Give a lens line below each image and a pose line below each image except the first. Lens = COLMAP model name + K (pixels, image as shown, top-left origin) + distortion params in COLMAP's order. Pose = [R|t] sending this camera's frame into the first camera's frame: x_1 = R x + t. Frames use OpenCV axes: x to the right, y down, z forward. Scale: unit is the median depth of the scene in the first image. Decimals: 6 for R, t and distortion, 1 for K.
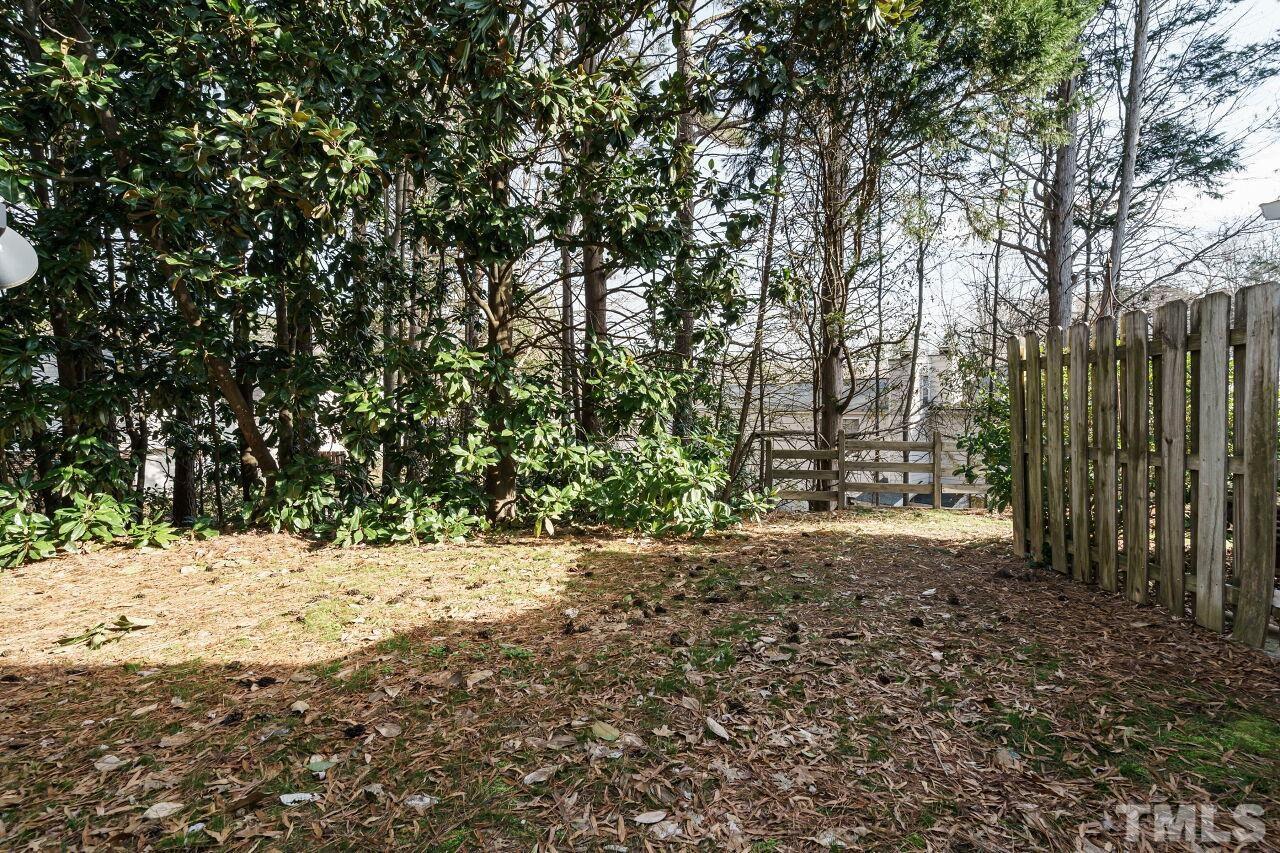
lens RADIAL K [[562.6, 0, 640.0], [0, 562.6, 426.5], [0, 0, 1]] dist [-0.000107, 0.000061]
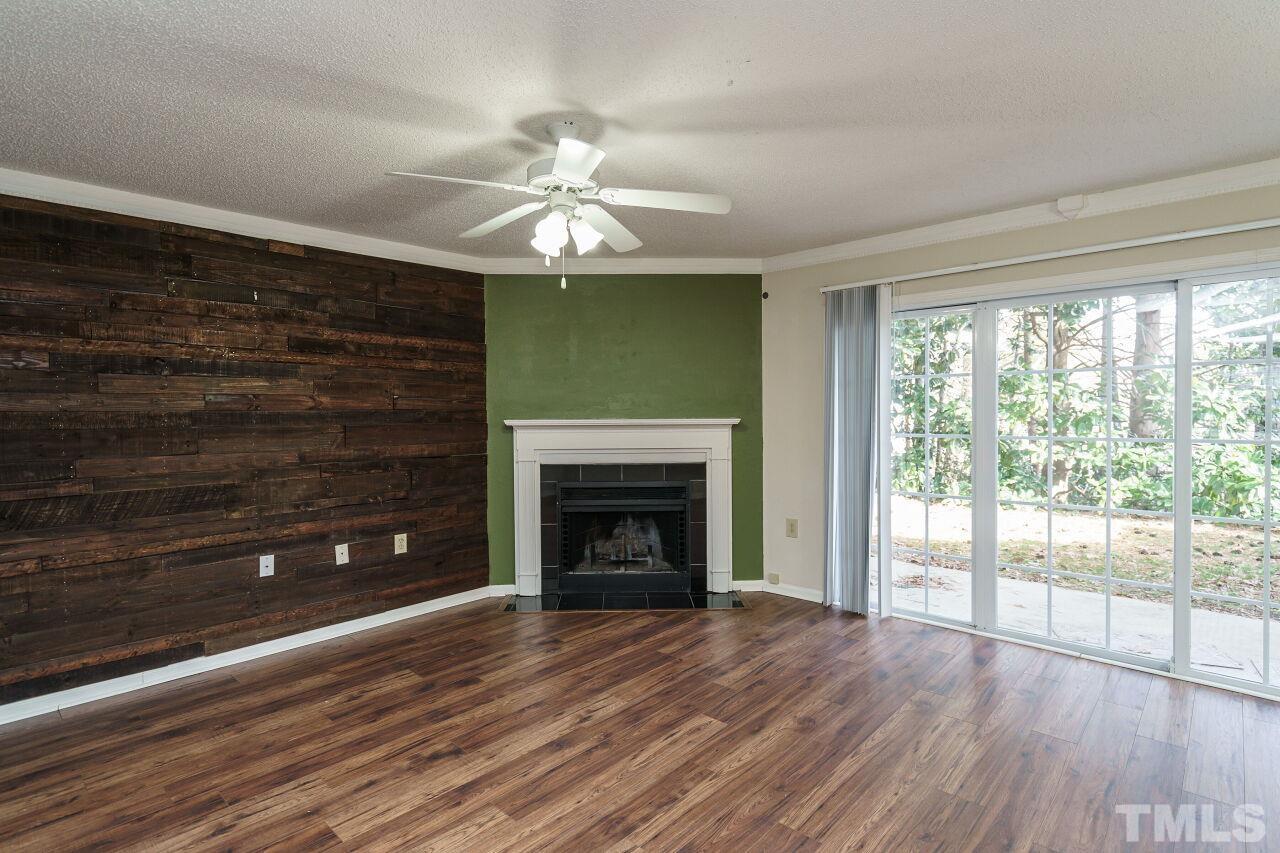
lens RADIAL K [[640.7, 0, 634.5], [0, 640.7, 418.3], [0, 0, 1]] dist [-0.000890, 0.000302]
pose [[0.749917, 0.009396, -0.661466, -0.006151], [-0.016327, 0.999857, -0.004308, -0.007861], [0.661331, 0.014030, 0.749963, -0.852409]]
